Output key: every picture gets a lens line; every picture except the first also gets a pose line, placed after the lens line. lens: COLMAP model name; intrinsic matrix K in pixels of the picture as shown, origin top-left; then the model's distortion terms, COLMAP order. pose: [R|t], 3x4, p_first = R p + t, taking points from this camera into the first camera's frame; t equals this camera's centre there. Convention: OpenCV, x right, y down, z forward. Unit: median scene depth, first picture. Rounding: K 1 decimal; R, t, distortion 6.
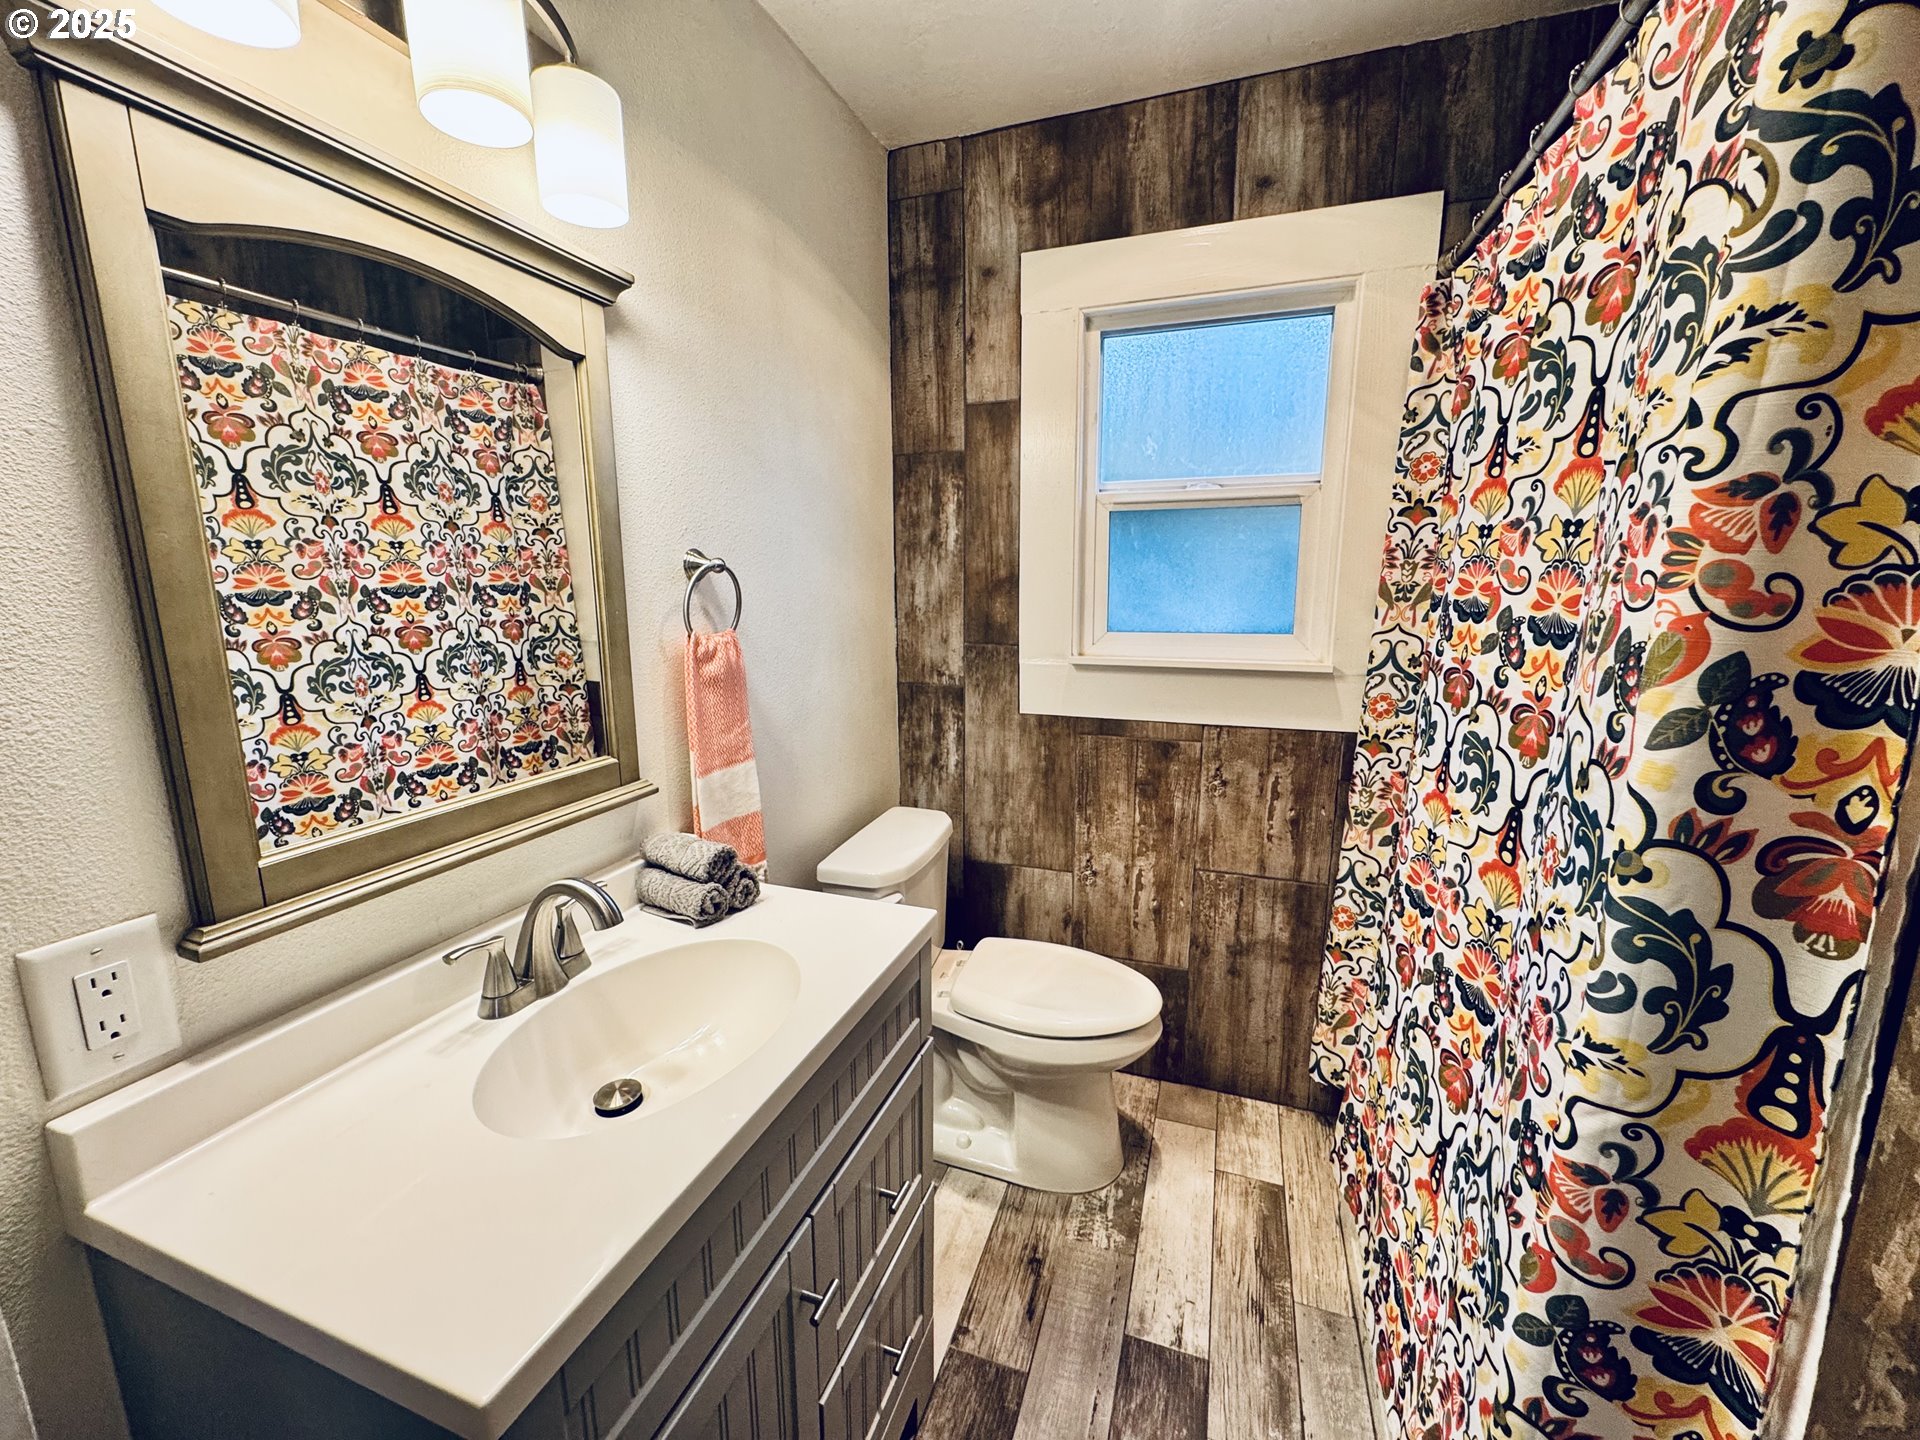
lens RADIAL K [[767.5, 0, 957.6], [0, 767.5, 721.2], [0, 0, 1]] dist [-0.003406, 0.000441]
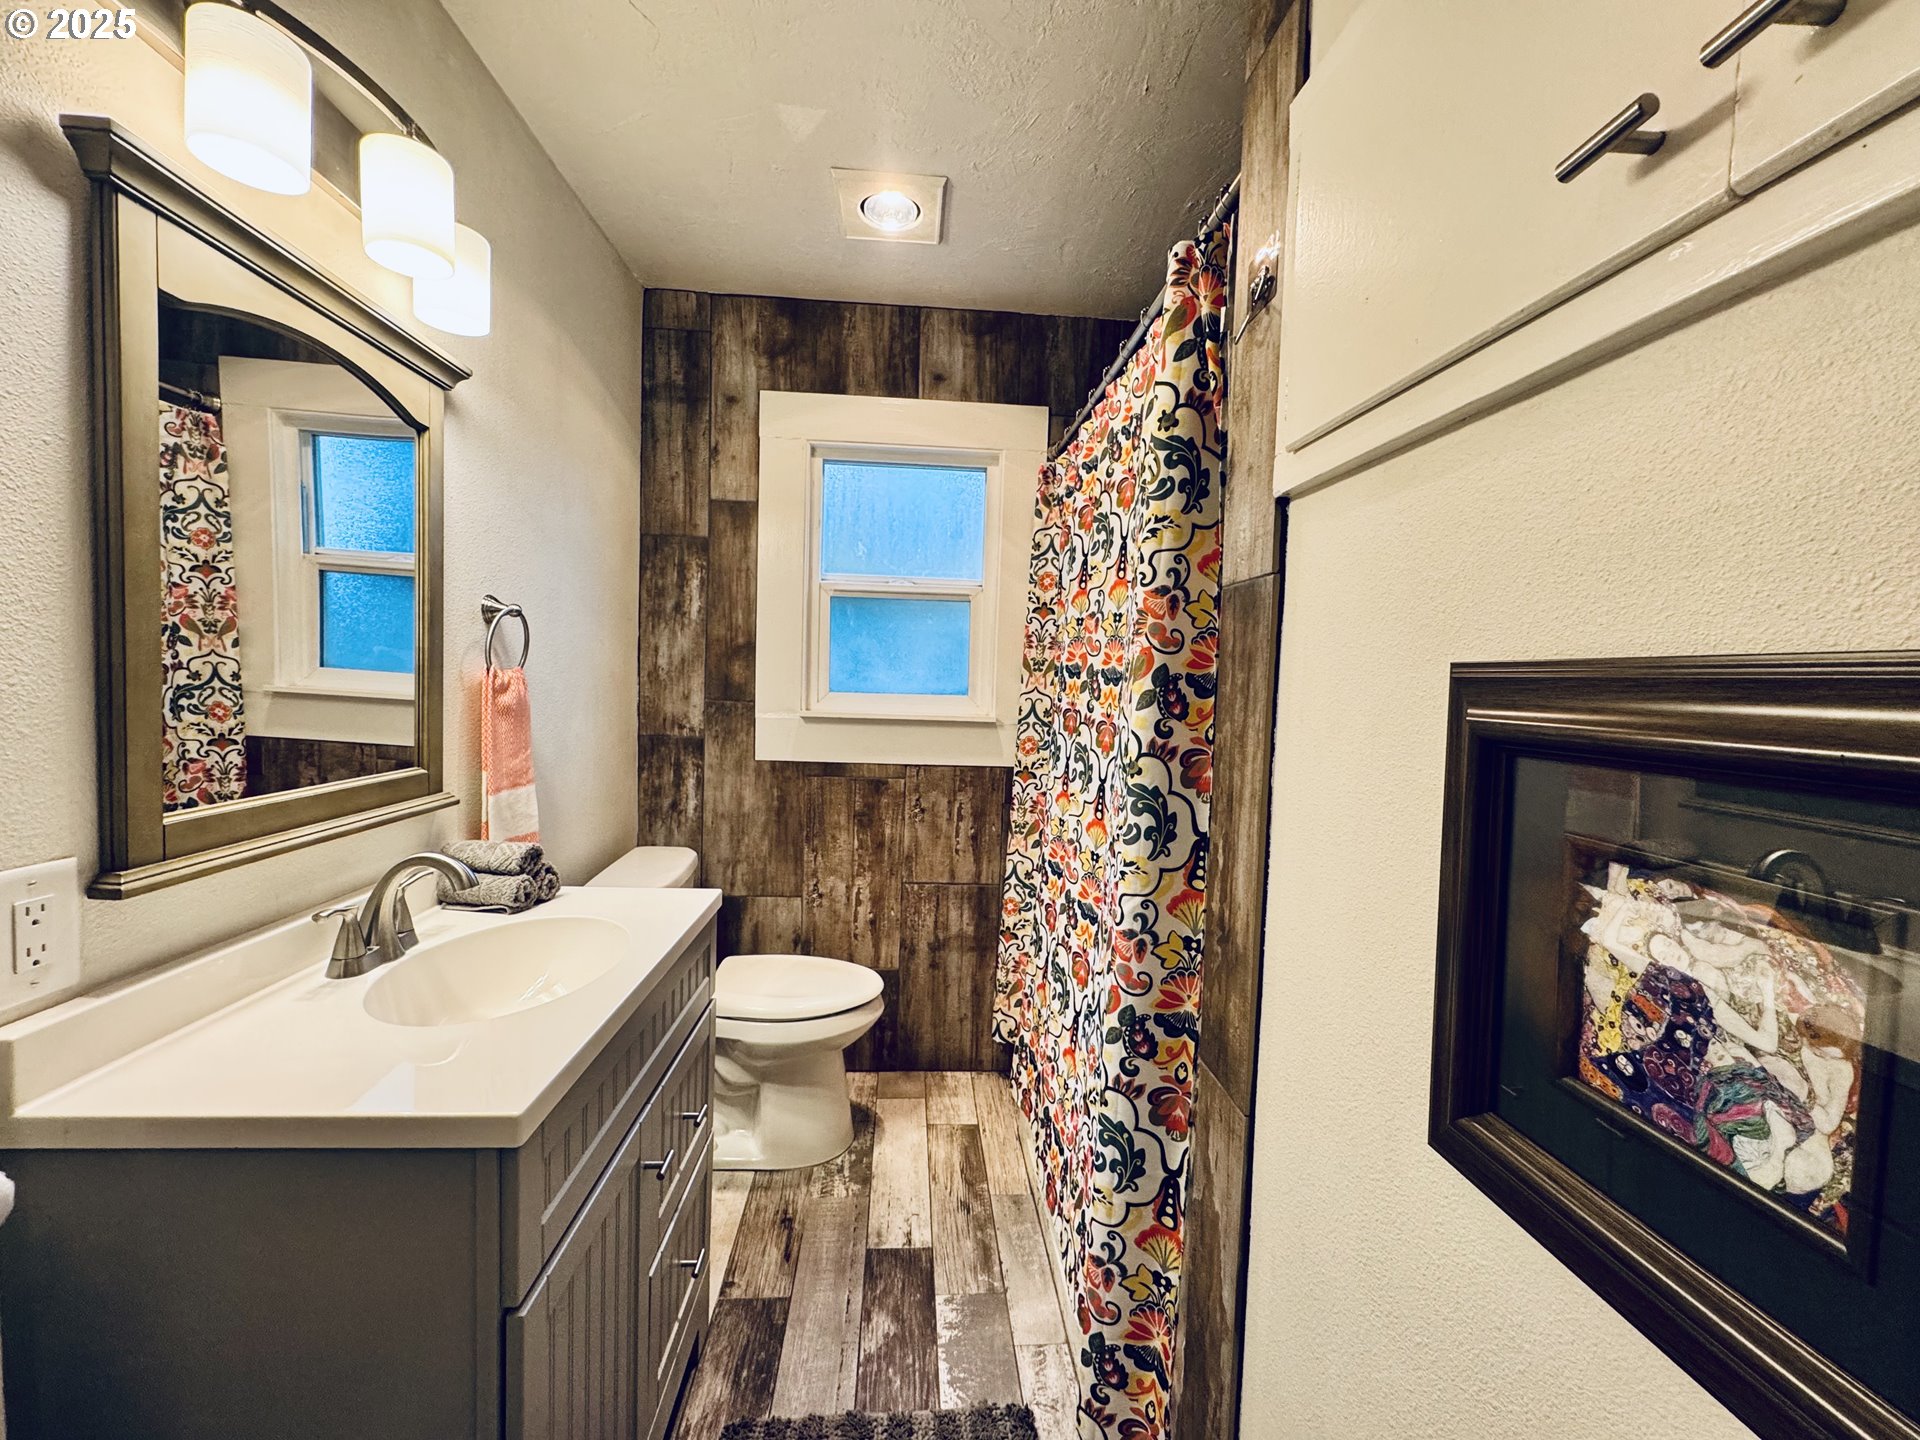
lens RADIAL K [[767.5, 0, 957.6], [0, 767.5, 721.2], [0, 0, 1]] dist [-0.003406, 0.000441]
pose [[0.917510, 0.012375, 0.397521, -0.132221], [0.036119, 0.992793, -0.114272, 0.099006], [-0.396070, 0.119204, 0.910450, -0.246712]]
